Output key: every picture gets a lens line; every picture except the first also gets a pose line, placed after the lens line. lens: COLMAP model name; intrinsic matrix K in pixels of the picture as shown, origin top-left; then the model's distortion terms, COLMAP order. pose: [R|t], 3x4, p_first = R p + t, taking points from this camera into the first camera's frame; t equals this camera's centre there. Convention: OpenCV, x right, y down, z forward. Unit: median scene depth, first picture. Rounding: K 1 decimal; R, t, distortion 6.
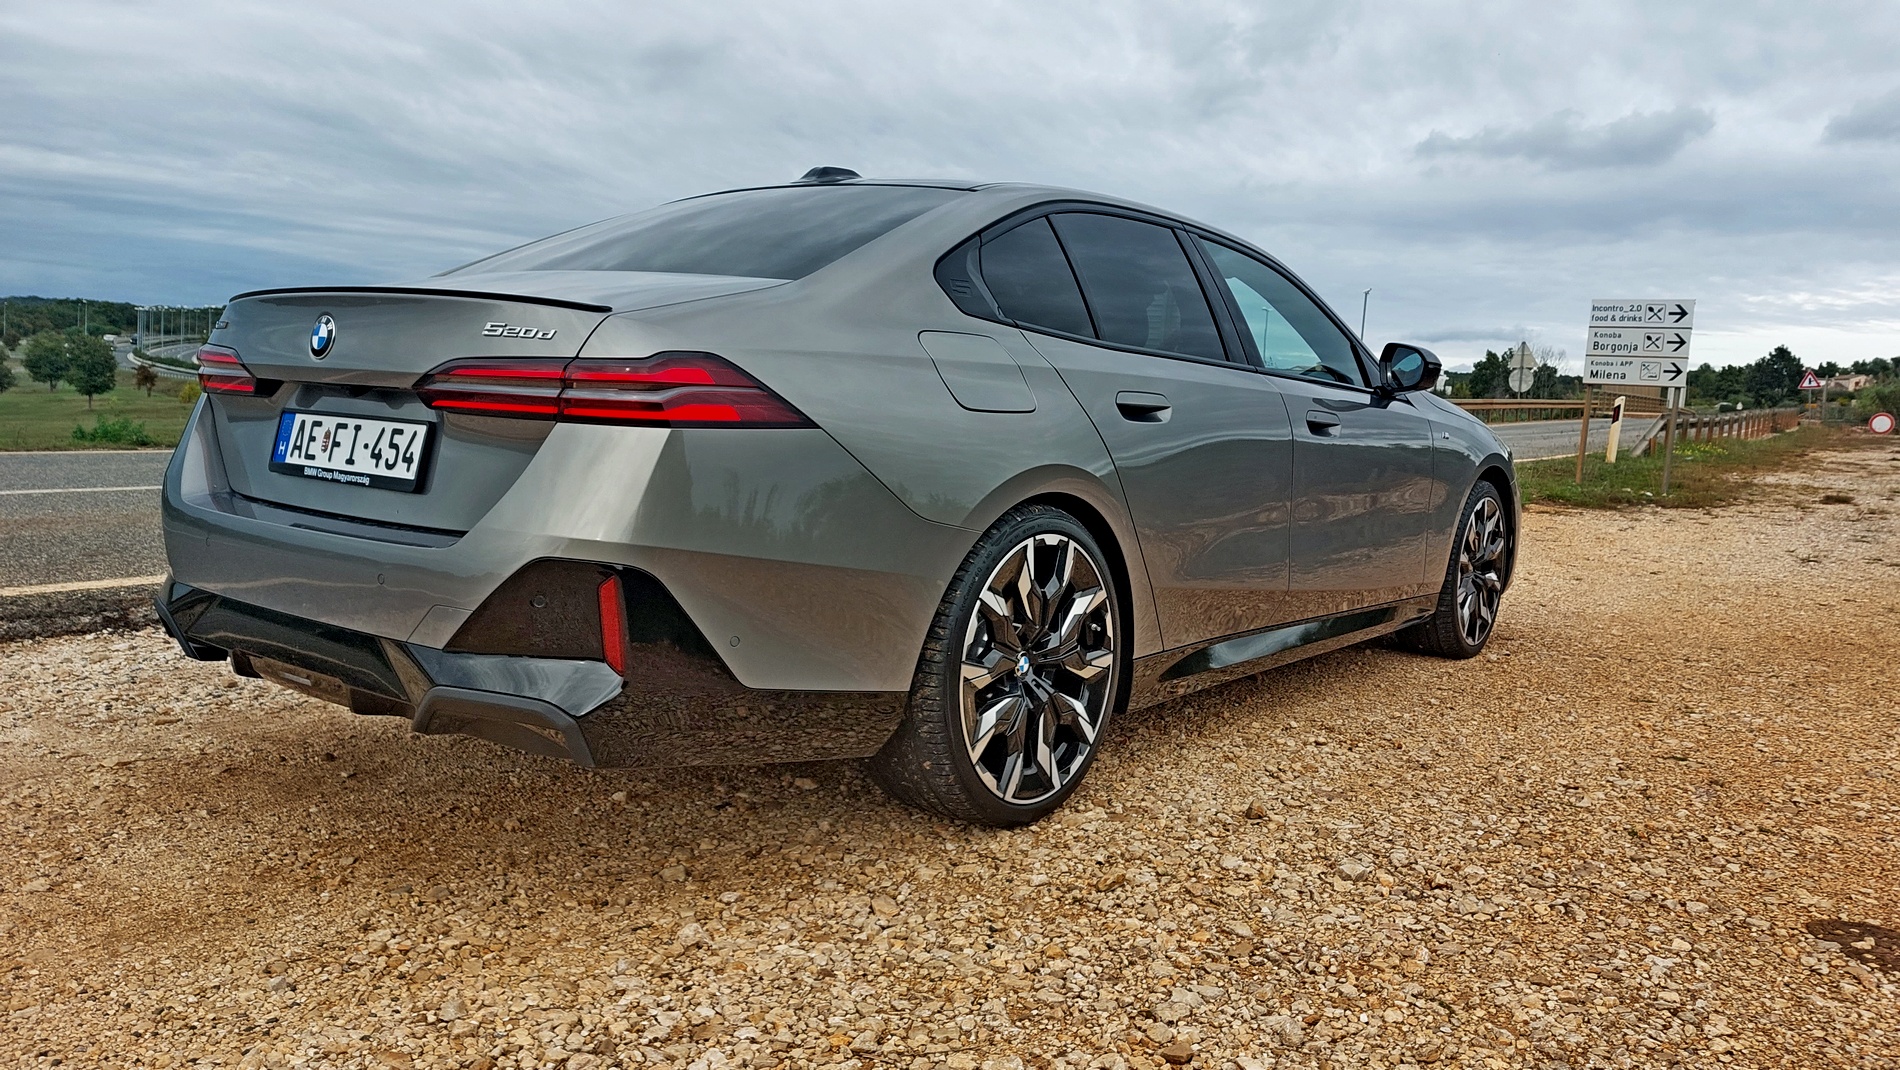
lens RADIAL K [[1485.7, 0, 942.5], [0, 1485.7, 522.4], [0, 0, 1]] dist [0.076229, -0.076322]
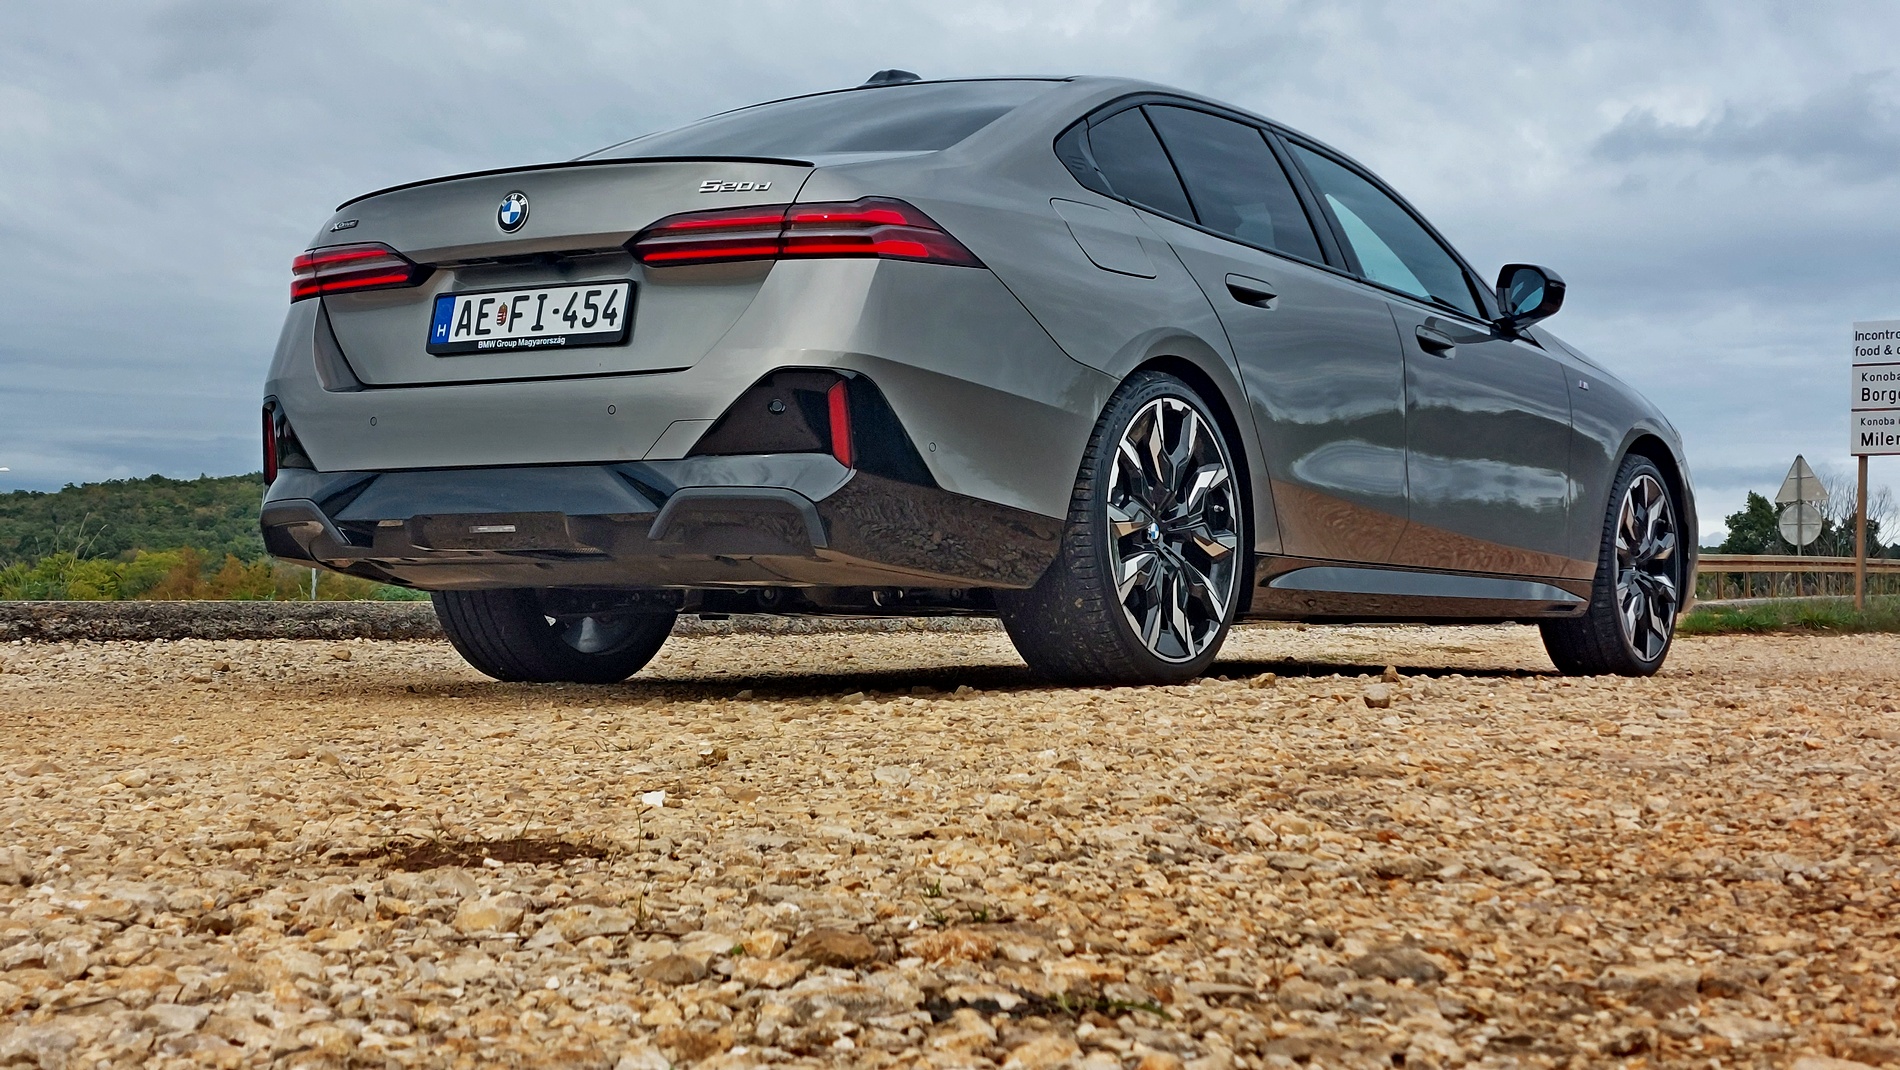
lens RADIAL K [[3195.3, 0, 911.7], [0, 3195.3, 534.6], [0, 0, 1]] dist [0.357336, -1.601738]
pose [[0.995837, -0.036276, 0.083622, -0.303235], [0.047135, 0.990158, -0.131778, 0.391613], [-0.078019, 0.135171, 0.987746, -1.180070]]
